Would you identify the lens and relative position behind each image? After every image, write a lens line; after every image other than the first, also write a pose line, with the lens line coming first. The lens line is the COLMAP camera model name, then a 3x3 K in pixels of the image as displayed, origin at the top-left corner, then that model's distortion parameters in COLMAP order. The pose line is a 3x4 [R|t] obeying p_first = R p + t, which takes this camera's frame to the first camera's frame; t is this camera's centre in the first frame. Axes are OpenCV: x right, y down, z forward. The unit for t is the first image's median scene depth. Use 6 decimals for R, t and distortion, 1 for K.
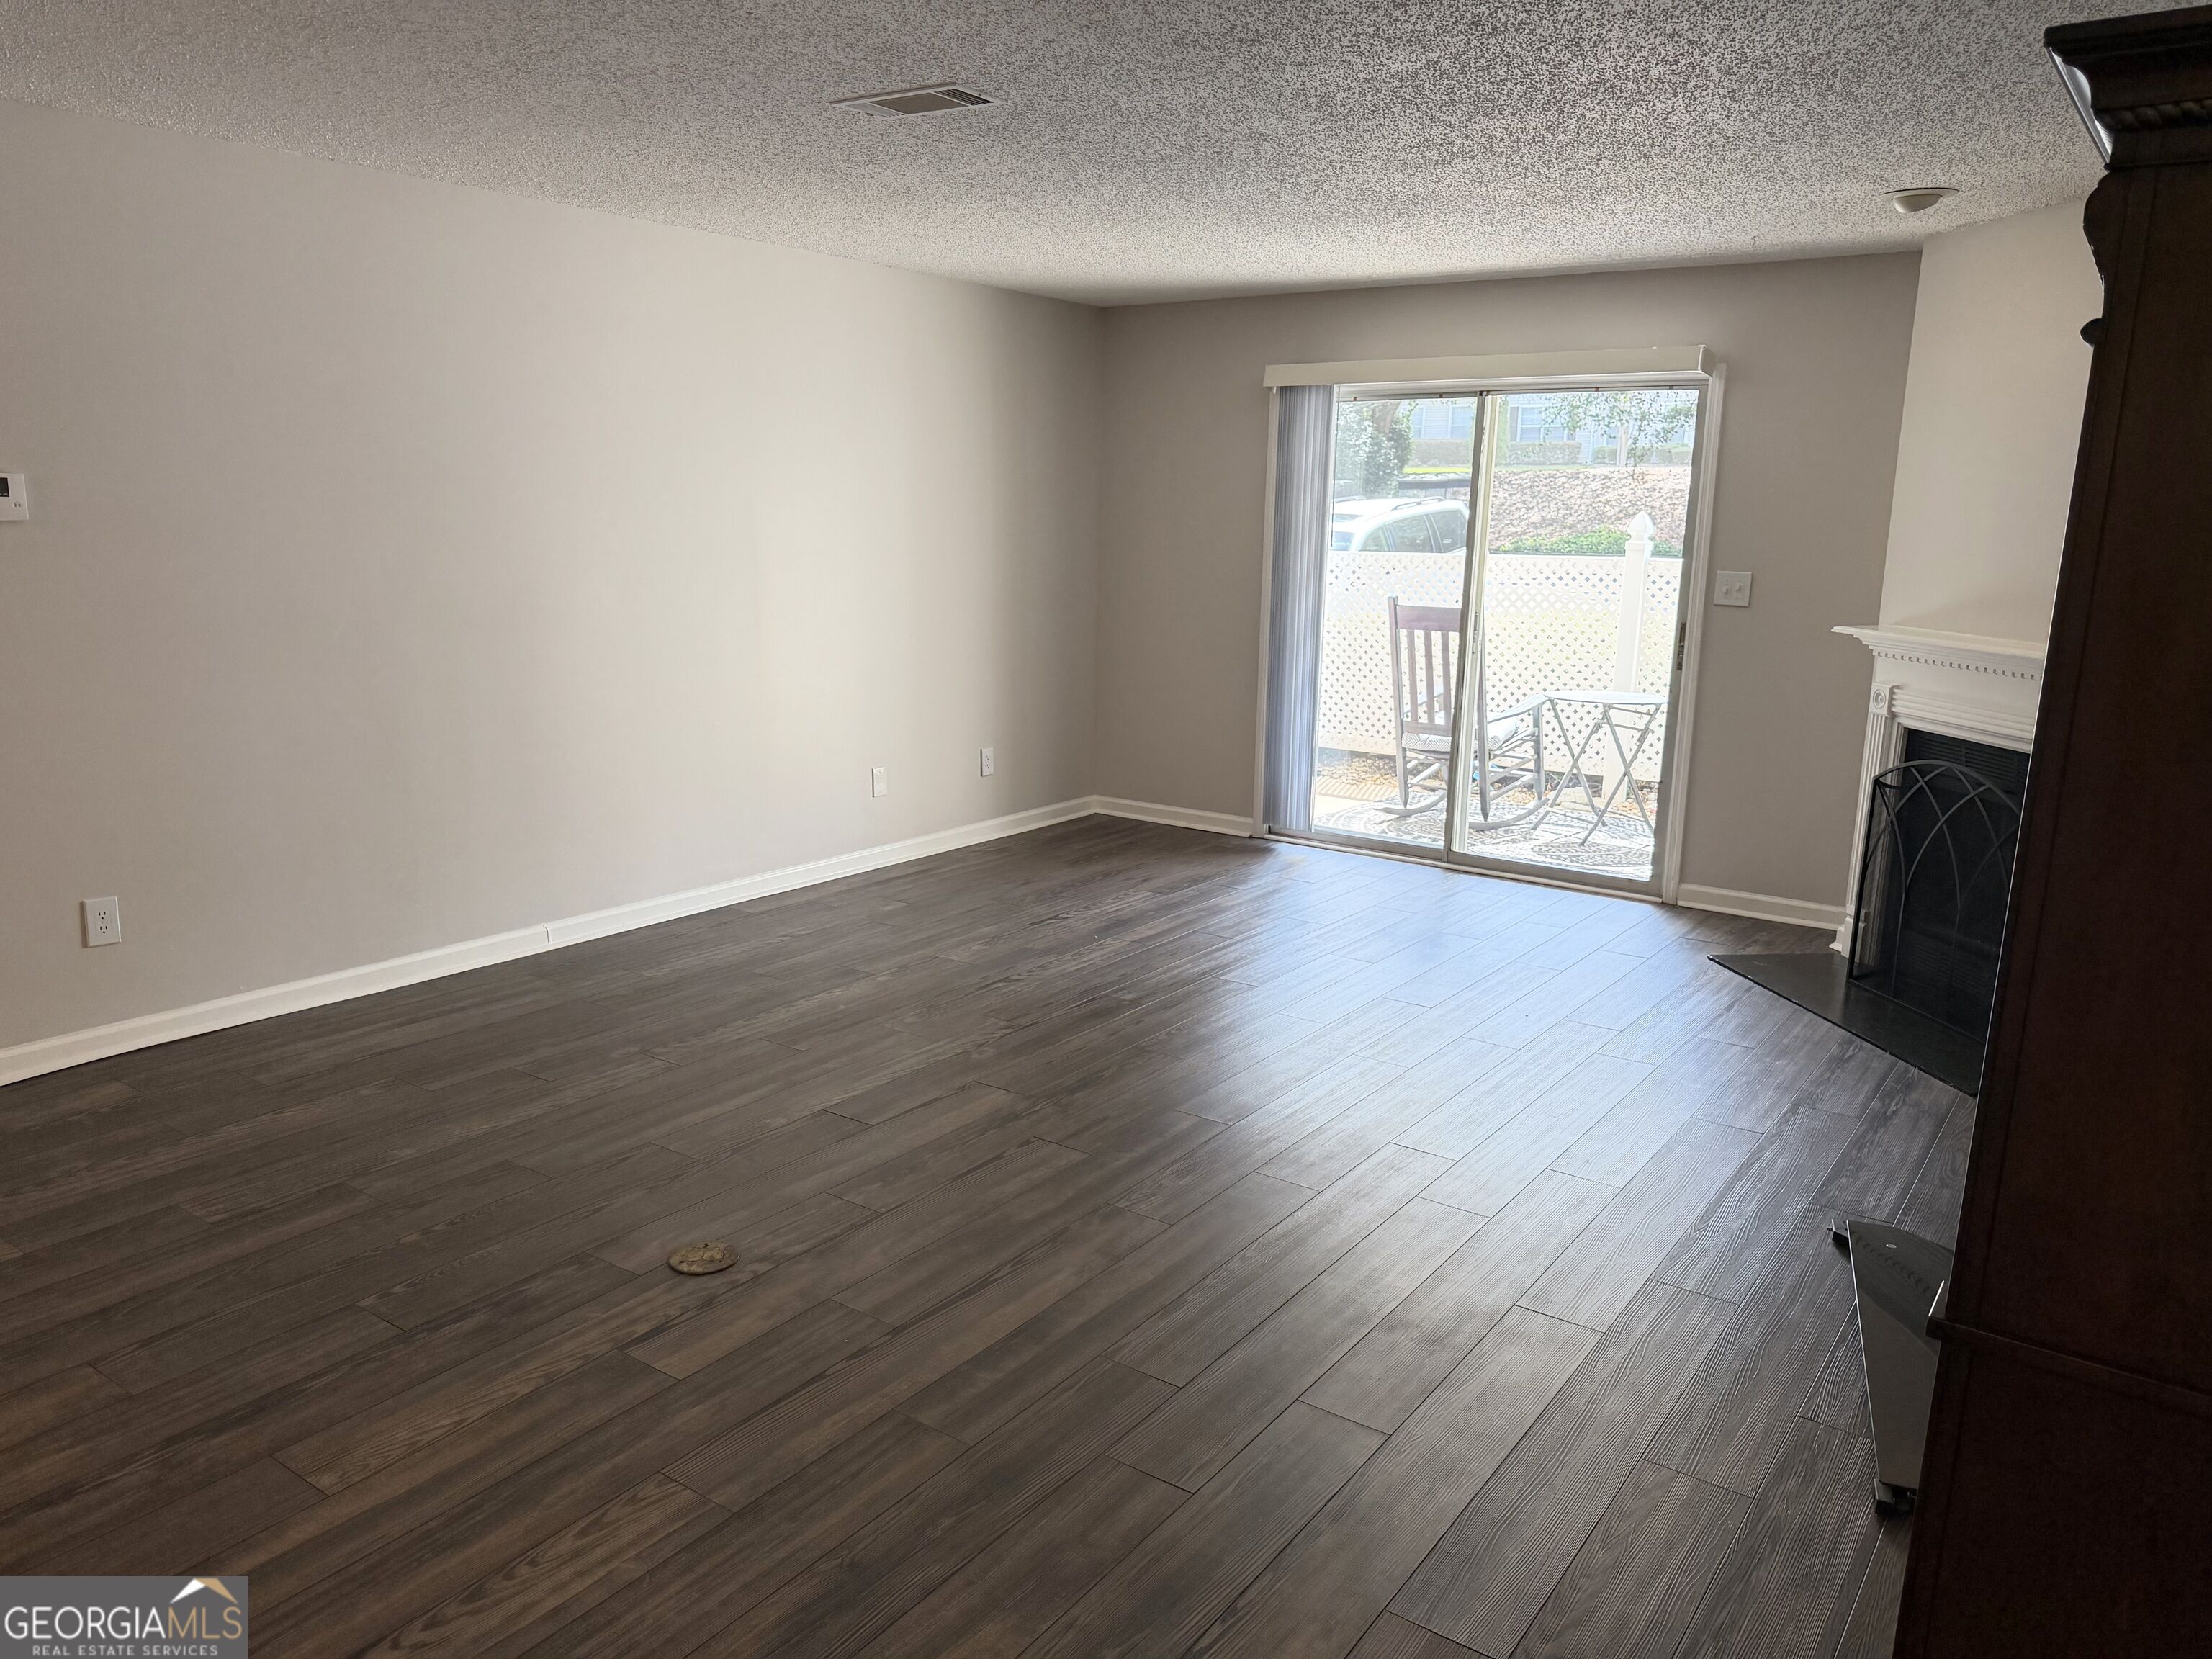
lens RADIAL K [[1549.9, 0, 1095.1], [0, 1549.9, 836.2], [0, 0, 1]] dist [0.029379, -0.031268]
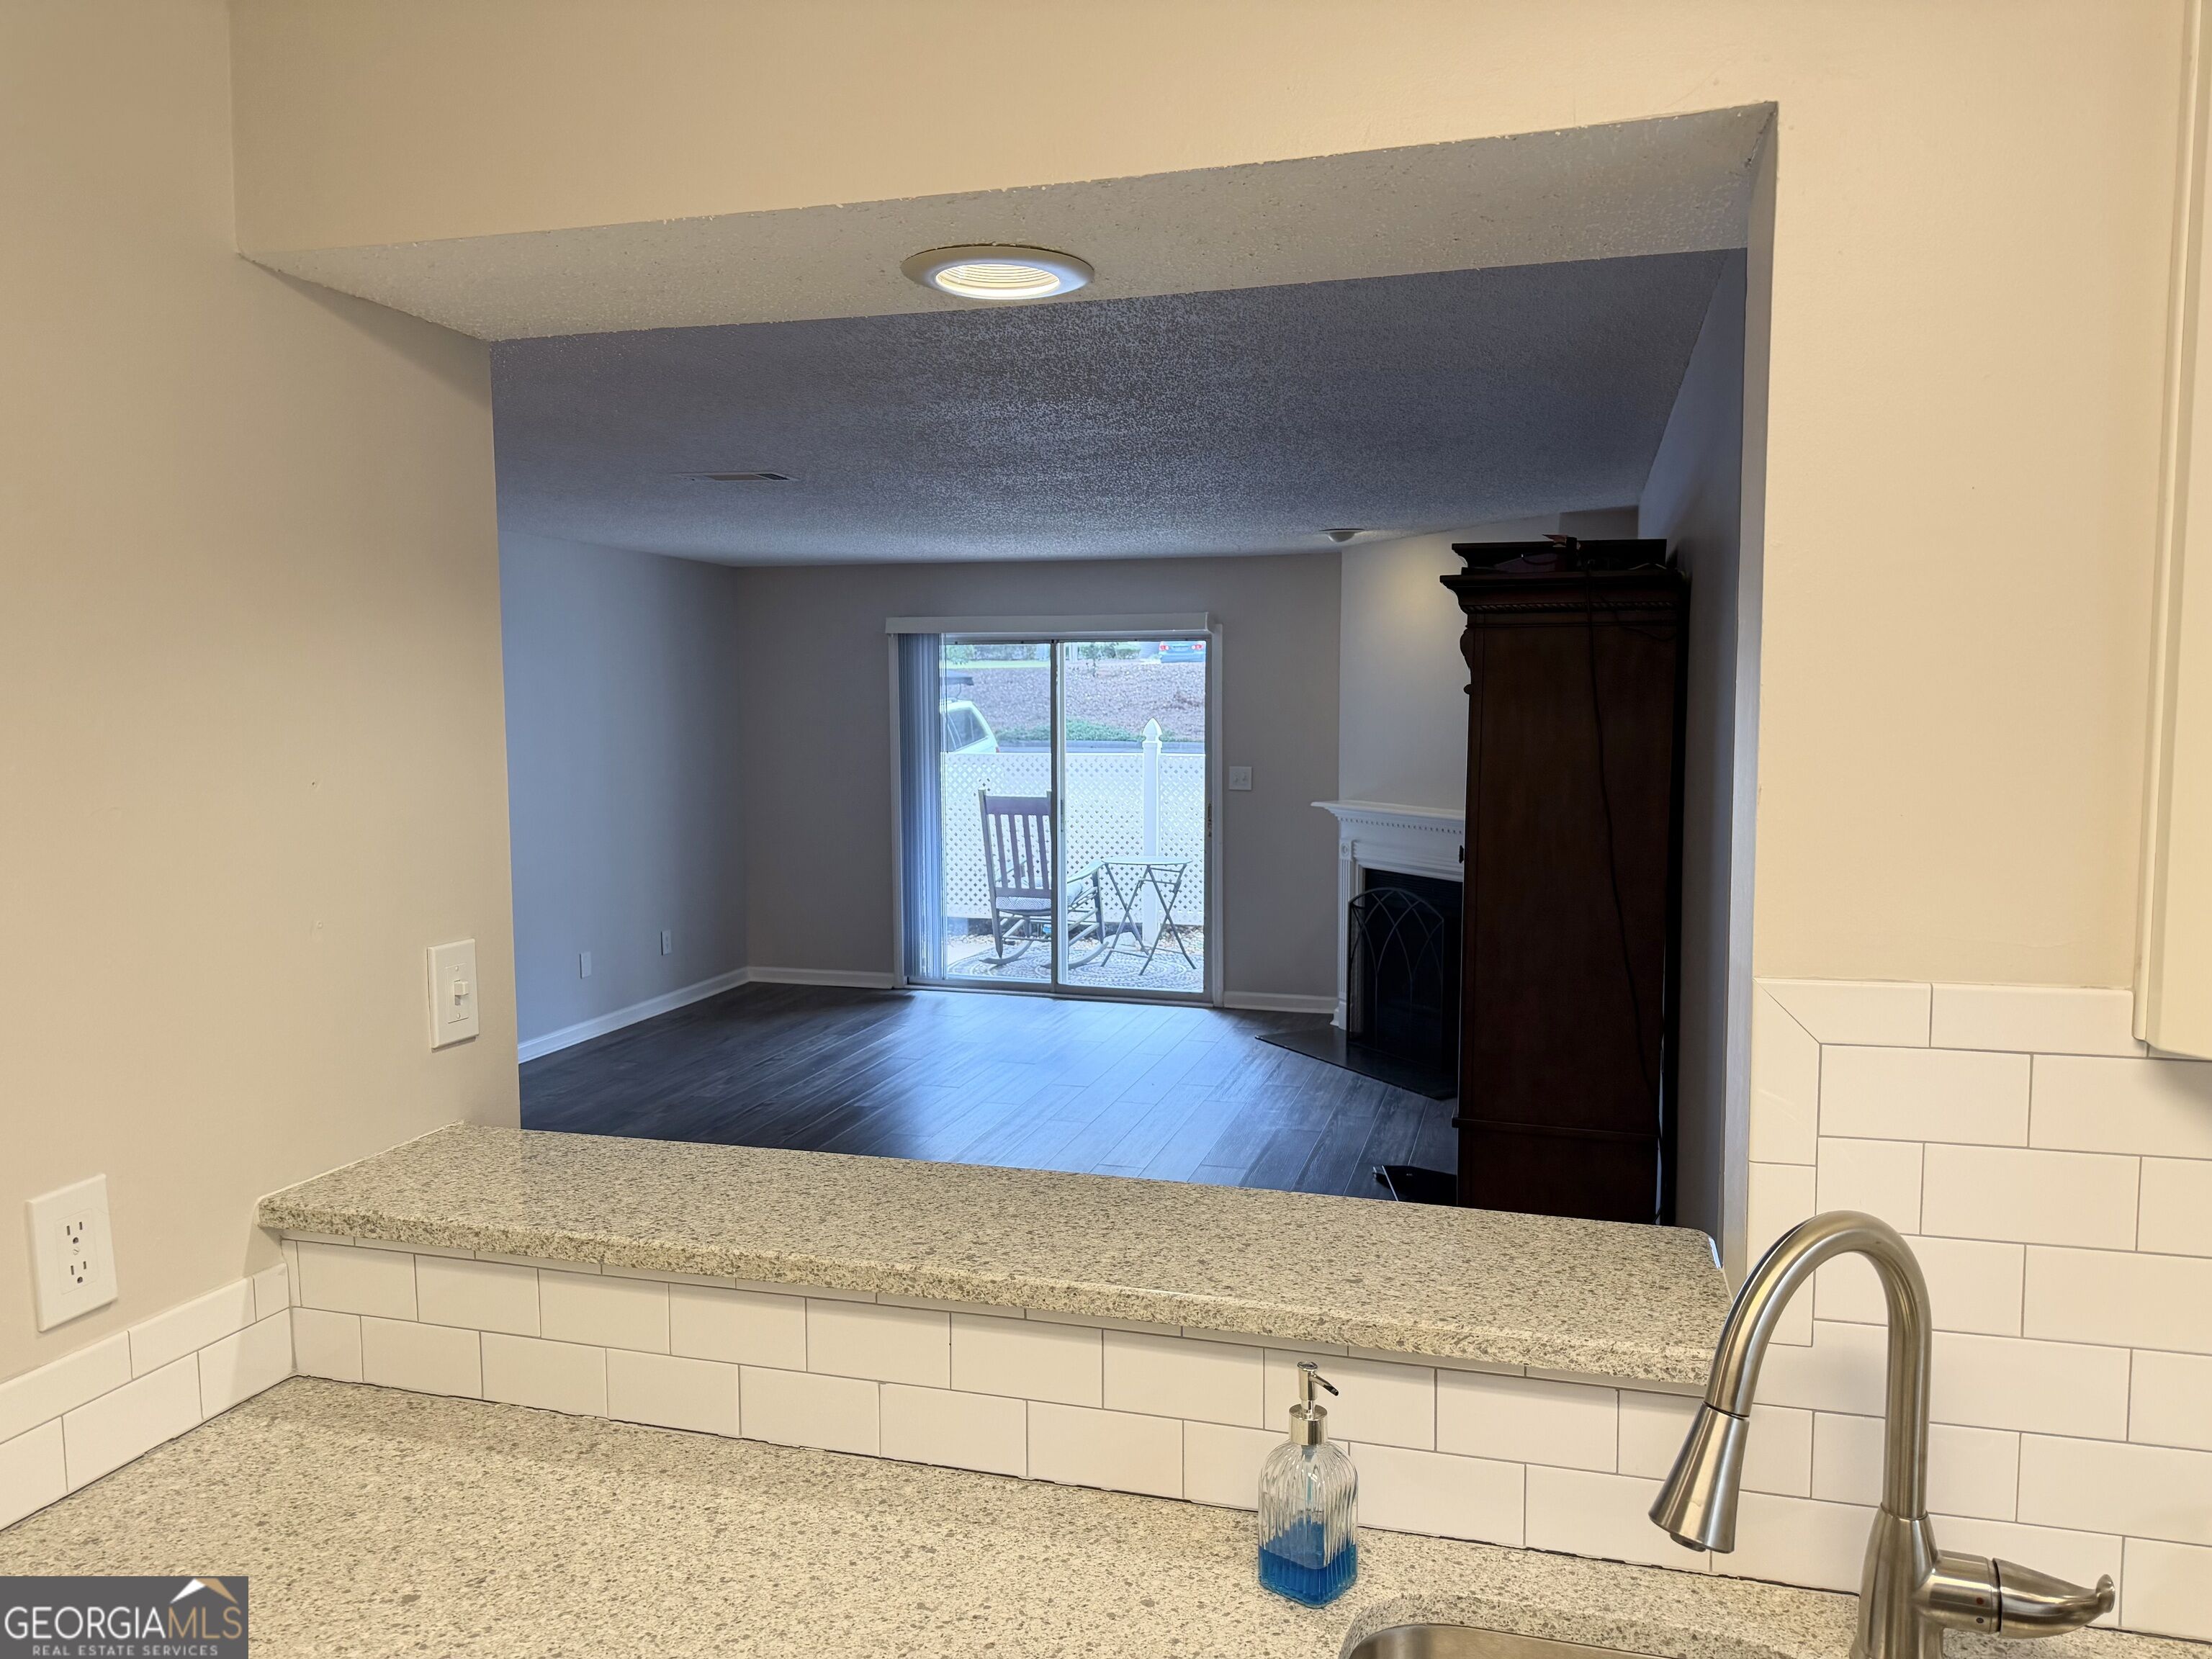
lens RADIAL K [[1549.9, 0, 1098.8], [0, 1549.9, 823.3], [0, 0, 1]] dist [0.029379, -0.031268]
pose [[0.941201, -0.046403, 0.334645, -0.166159], [0.088178, 0.989931, -0.110735, 0.023539], [-0.326137, 0.133732, 0.935815, -0.241679]]
